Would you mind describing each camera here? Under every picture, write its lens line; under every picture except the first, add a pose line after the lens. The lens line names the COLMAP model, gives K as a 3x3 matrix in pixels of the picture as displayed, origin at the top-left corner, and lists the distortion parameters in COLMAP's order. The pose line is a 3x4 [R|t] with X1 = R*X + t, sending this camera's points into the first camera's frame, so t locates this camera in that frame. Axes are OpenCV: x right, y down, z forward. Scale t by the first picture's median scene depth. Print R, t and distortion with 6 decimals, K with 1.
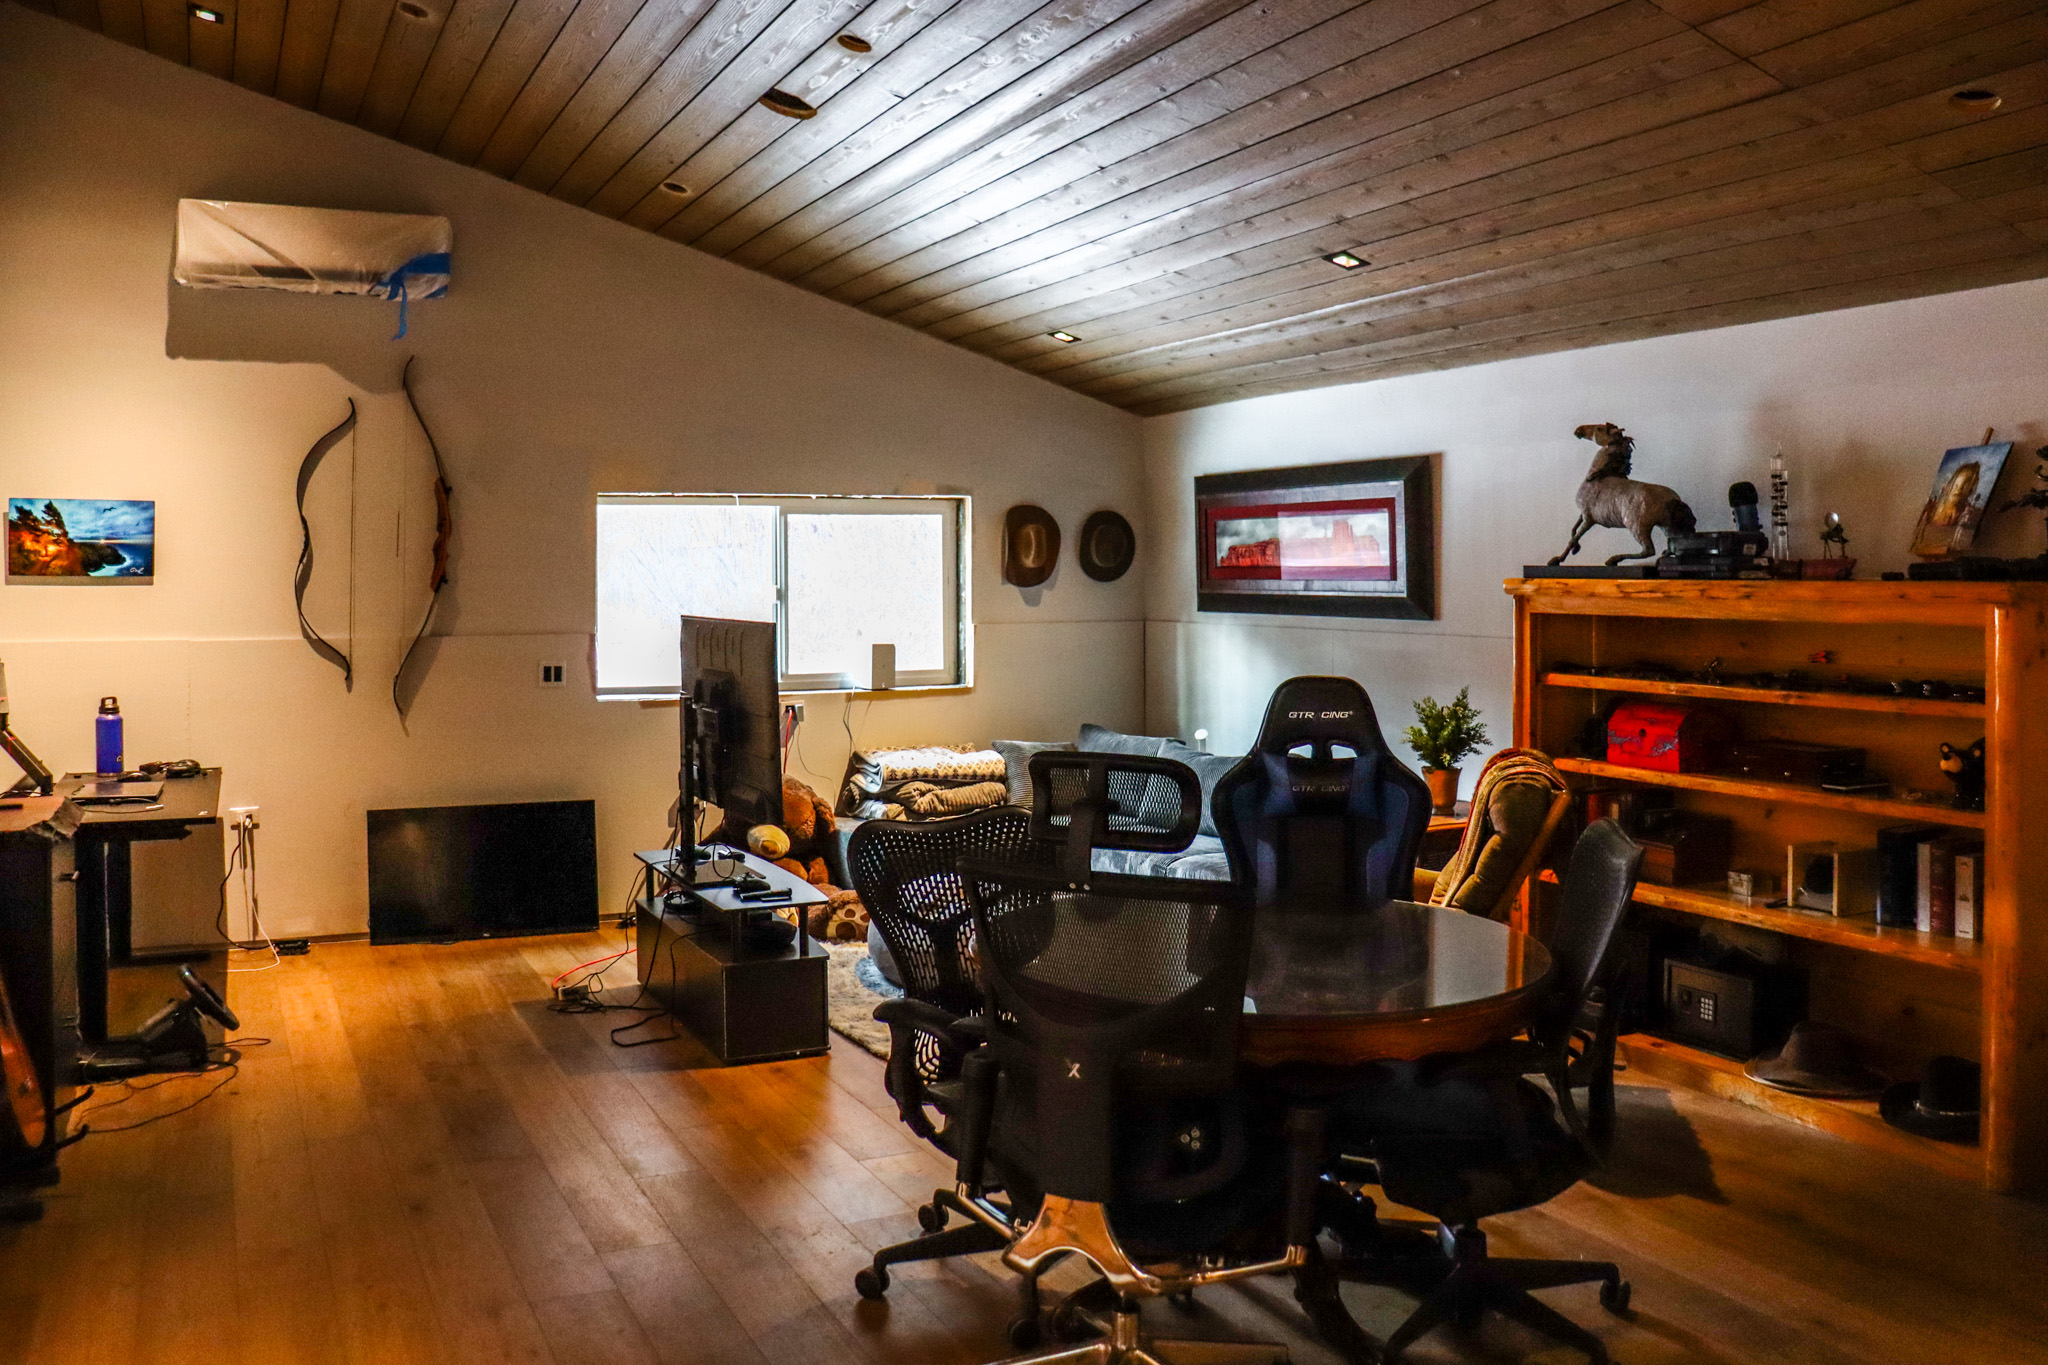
lens RADIAL K [[1879.7, 0, 1023.7], [0, 1879.7, 553.8], [0, 0, 1]] dist [-0.004723, 0.228180]
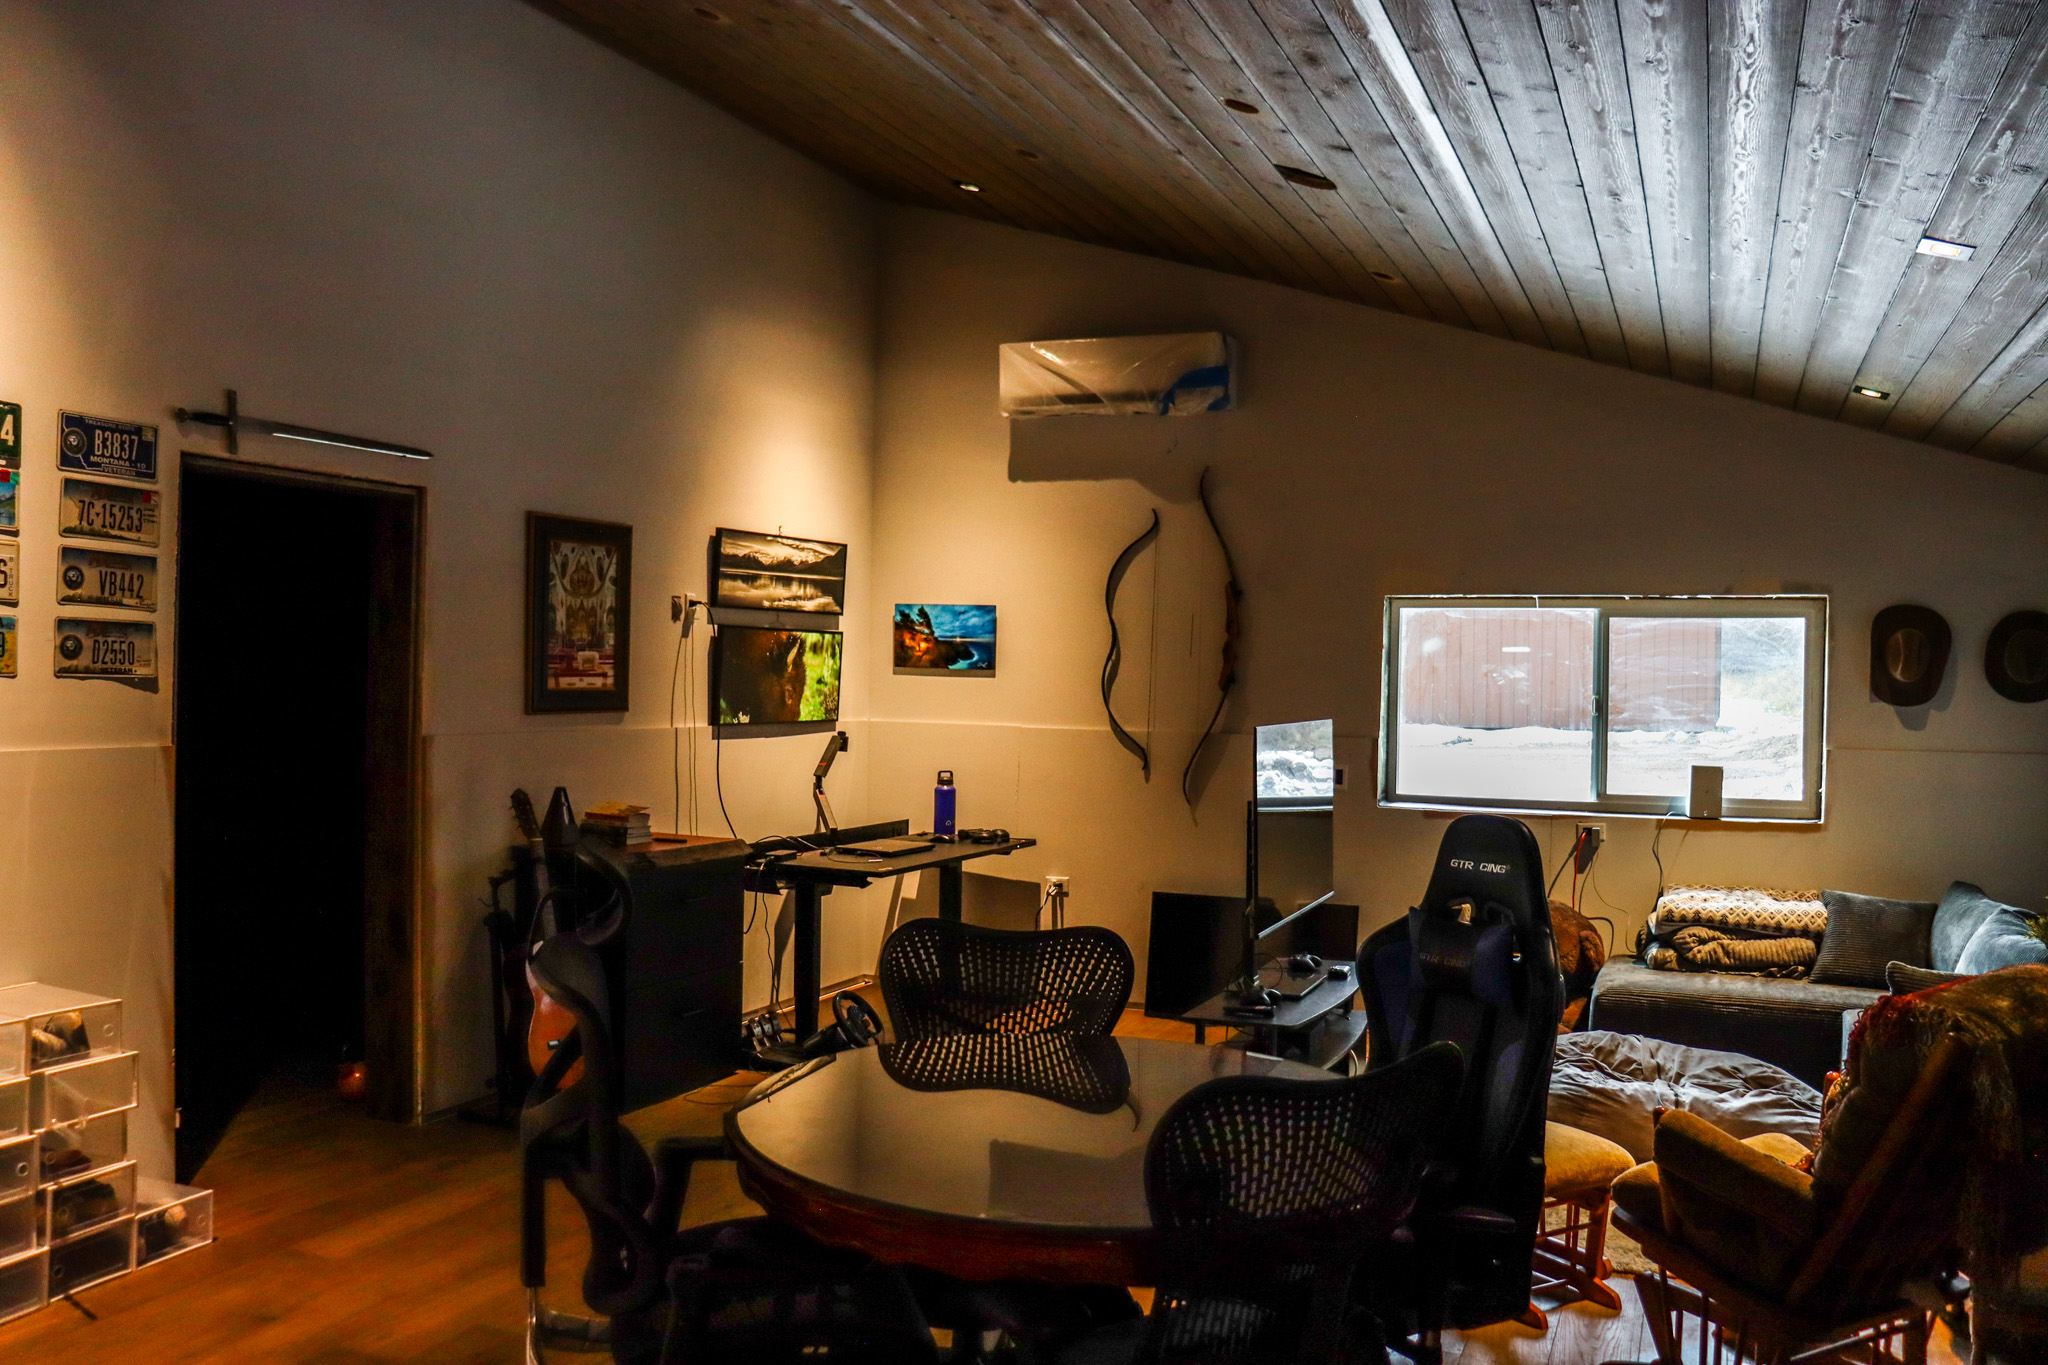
lens RADIAL K [[1851.7, 0, 1024.0], [0, 1851.7, 682.5], [0, 0, 1]] dist [-0.001438, -0.001054]
pose [[0.717962, 0.023589, -0.695682, 0.336687], [-0.015768, 0.999720, 0.017625, -0.000884], [0.695904, -0.001684, 0.718133, 0.190145]]
